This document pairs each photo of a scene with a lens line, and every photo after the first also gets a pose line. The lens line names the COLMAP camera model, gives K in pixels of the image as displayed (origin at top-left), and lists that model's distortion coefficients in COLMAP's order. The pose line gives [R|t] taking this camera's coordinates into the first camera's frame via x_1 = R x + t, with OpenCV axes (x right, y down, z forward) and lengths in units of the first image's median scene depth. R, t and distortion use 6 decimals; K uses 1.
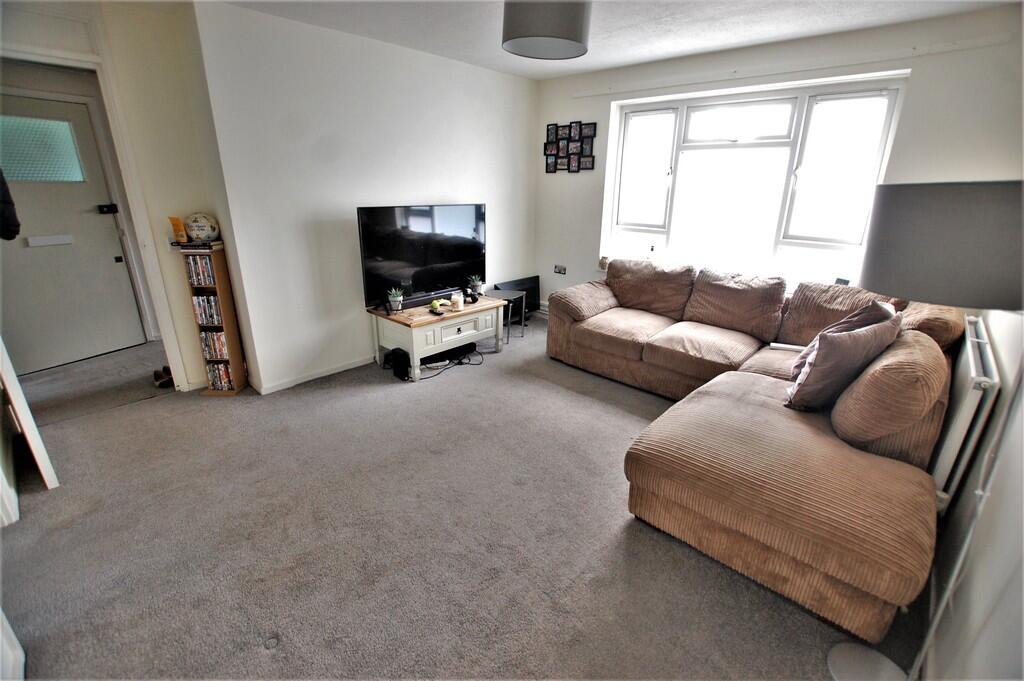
lens RADIAL K [[449.4, 0, 511.8], [0, 449.4, 340.8], [0, 0, 1]] dist [-0.015289, -0.000145]
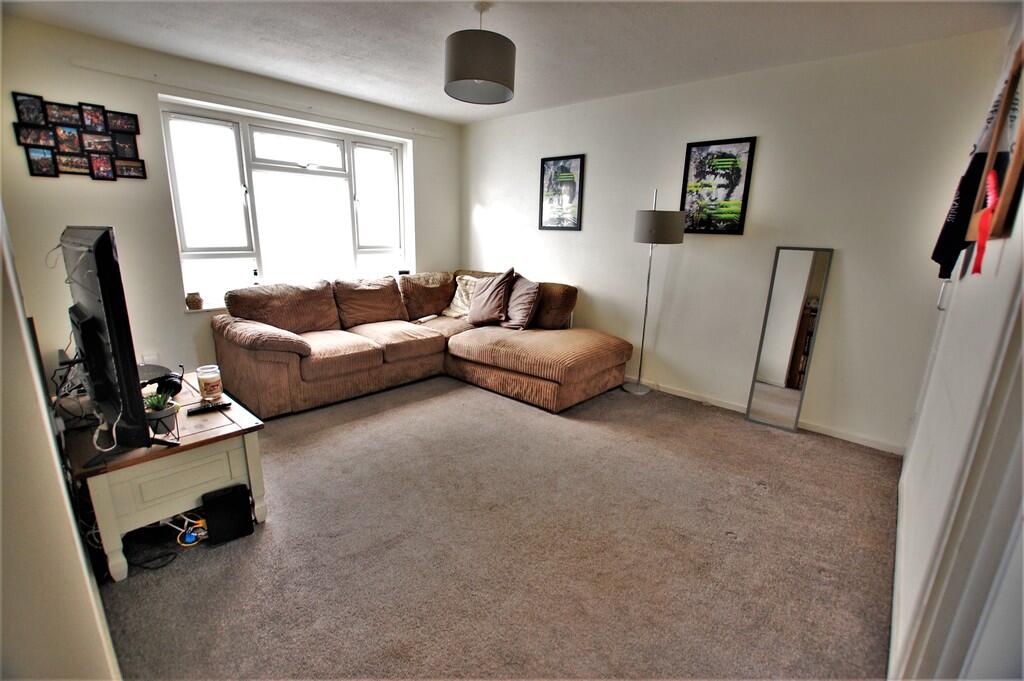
lens RADIAL K [[449.4, 0, 510.0], [0, 449.4, 340.9], [0, 0, 1]] dist [-0.015289, -0.000145]
pose [[-0.002374, -0.254422, 0.967090, -0.583344], [0.306939, 0.920225, 0.242847, -0.136355], [-0.951726, 0.297414, 0.075907, 0.467902]]
